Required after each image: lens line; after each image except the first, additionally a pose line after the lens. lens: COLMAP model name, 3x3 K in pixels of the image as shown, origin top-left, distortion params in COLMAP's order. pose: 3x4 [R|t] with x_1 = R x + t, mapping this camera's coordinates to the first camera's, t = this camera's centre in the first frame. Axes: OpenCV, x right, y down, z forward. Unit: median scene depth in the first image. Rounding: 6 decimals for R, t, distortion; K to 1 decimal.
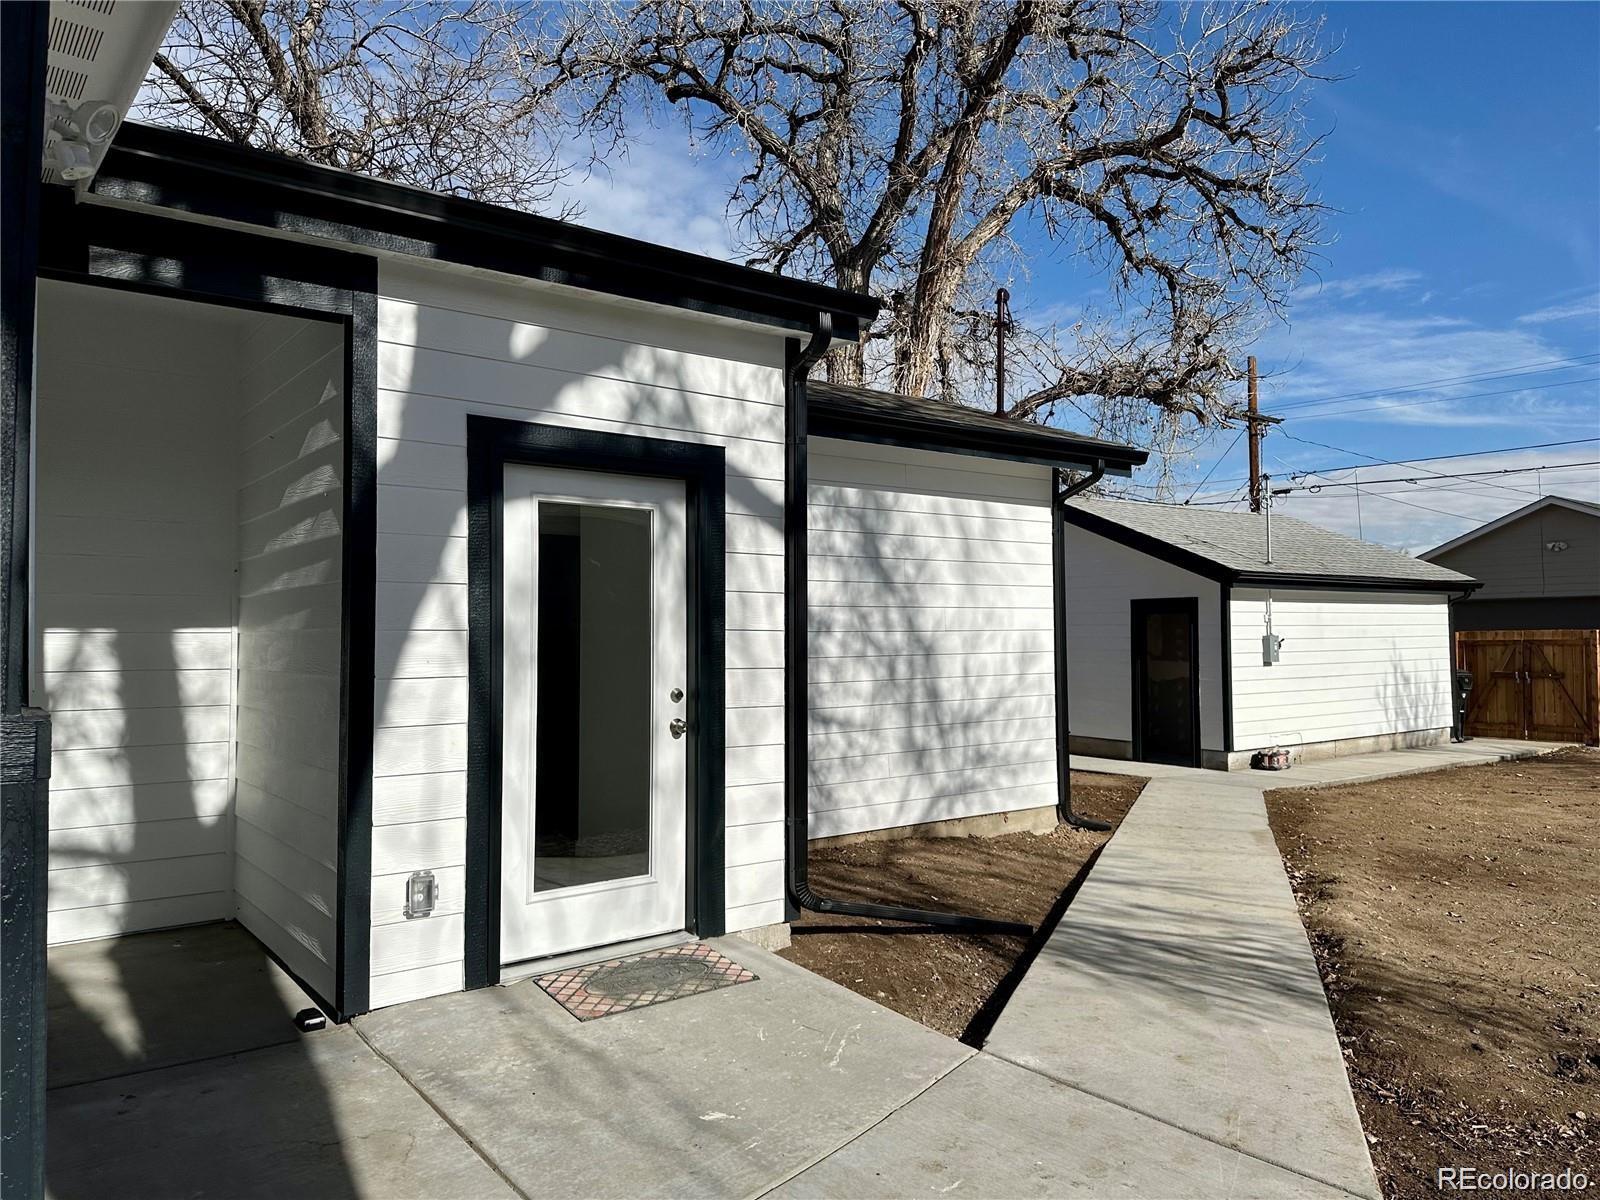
lens RADIAL K [[1125.4, 0, 791.4], [0, 1125.4, 602.9], [0, 0, 1]] dist [0.044756, -0.053629]
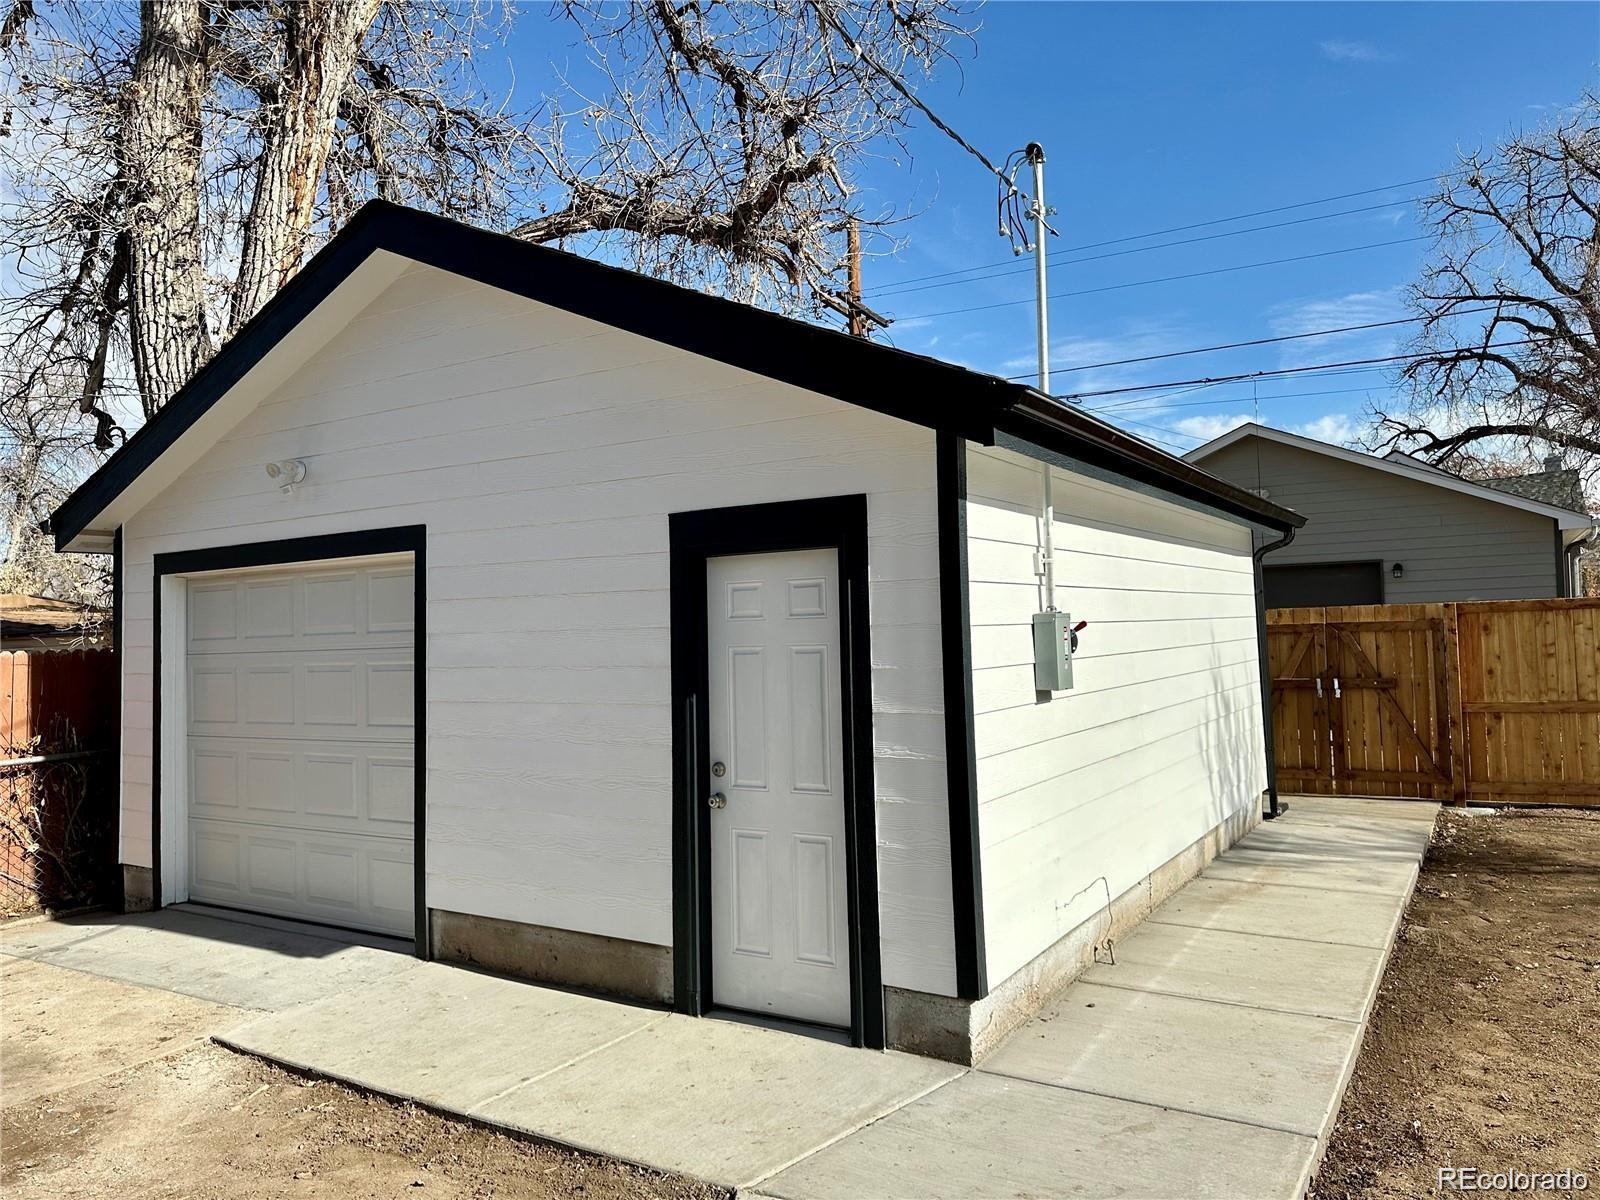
lens RADIAL K [[1125.4, 0, 793.1], [0, 1125.4, 593.0], [0, 0, 1]] dist [0.044756, -0.053629]
pose [[0.928874, -0.004012, 0.370373, 0.179728], [0.007358, 0.999944, -0.007621, 0.019928], [-0.370322, 0.009804, 0.928852, 0.573814]]
